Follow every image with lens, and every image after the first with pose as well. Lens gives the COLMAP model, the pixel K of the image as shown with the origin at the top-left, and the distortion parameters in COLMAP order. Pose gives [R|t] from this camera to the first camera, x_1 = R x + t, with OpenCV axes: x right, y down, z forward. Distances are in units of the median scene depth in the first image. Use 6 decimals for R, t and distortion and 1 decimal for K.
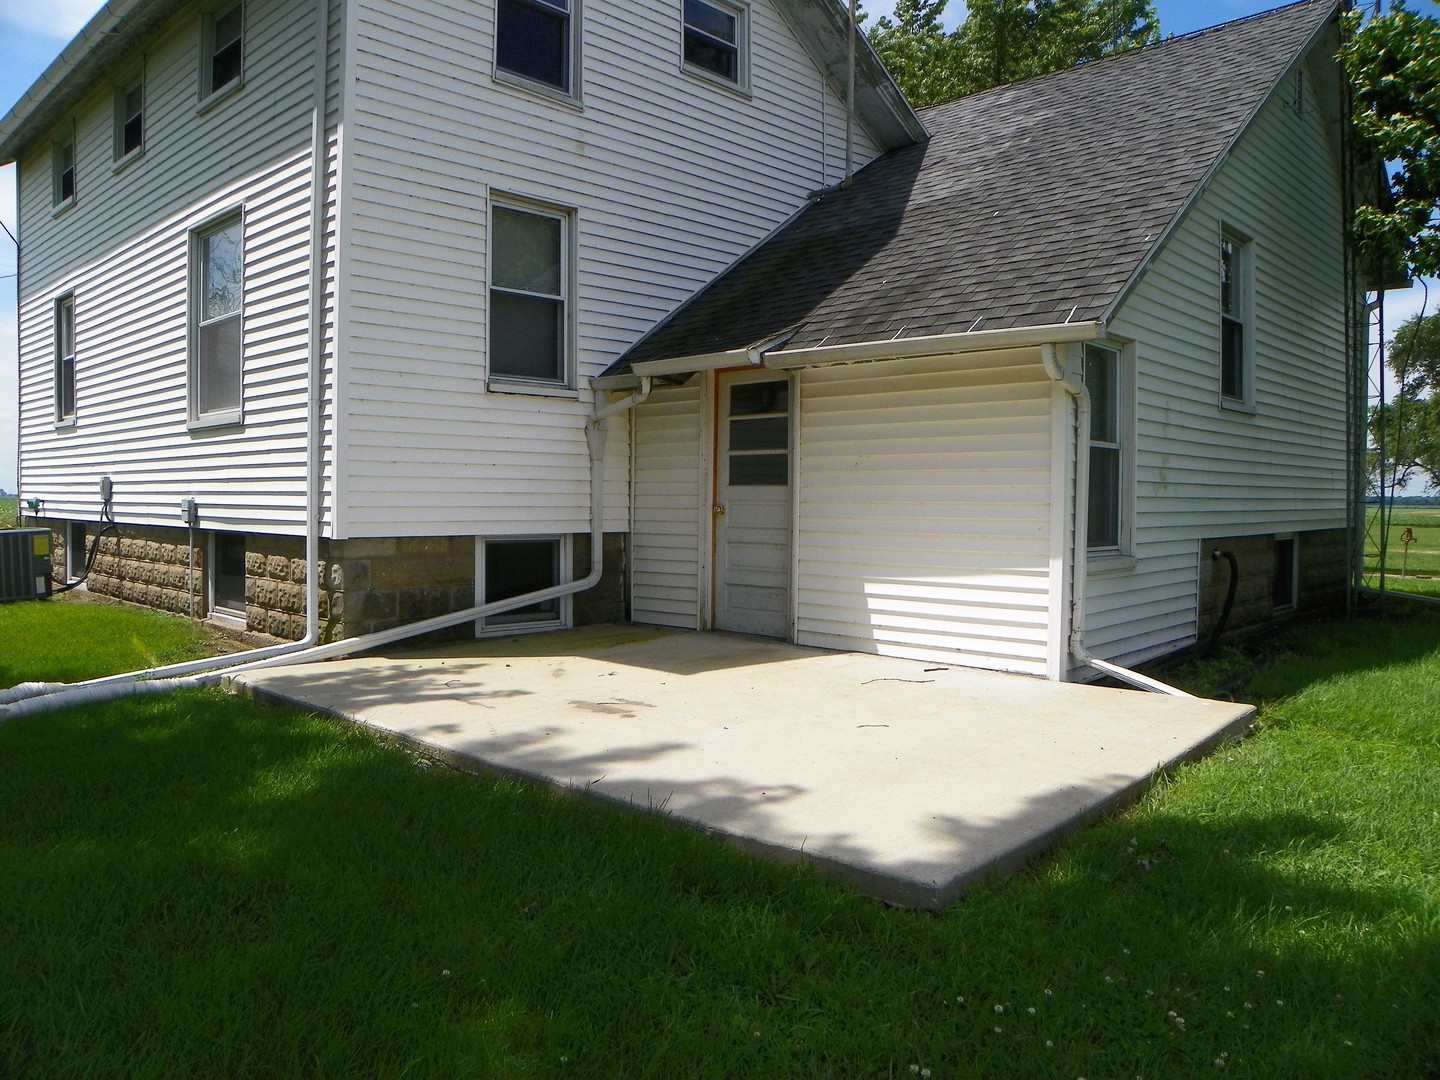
lens RADIAL K [[1112.5, 0, 718.1], [0, 1112.5, 540.1], [0, 0, 1]] dist [-0.134107, 0.045372]
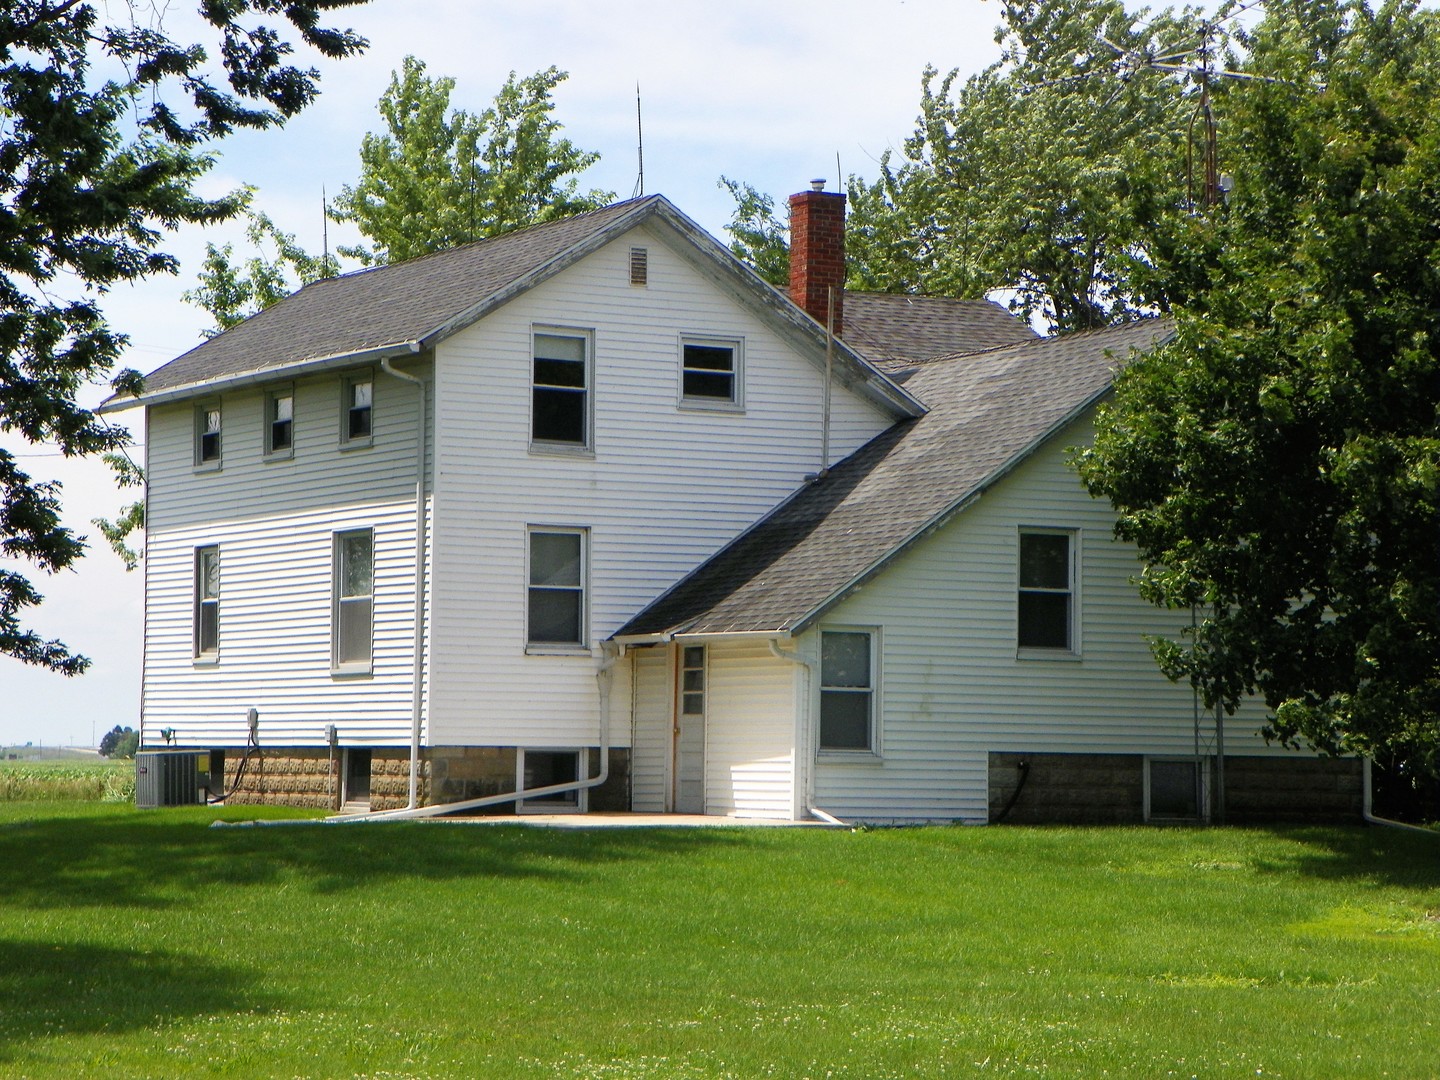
lens RADIAL K [[3854.4, 0, 723.2], [0, 3854.4, 544.1], [0, 0, 1]] dist [0.881675, 0.000000]
pose [[0.957131, -0.013329, -0.289349, 1.524529], [-0.014447, 0.995501, -0.093648, 0.203239], [0.289295, 0.093813, 0.952632, -3.846584]]
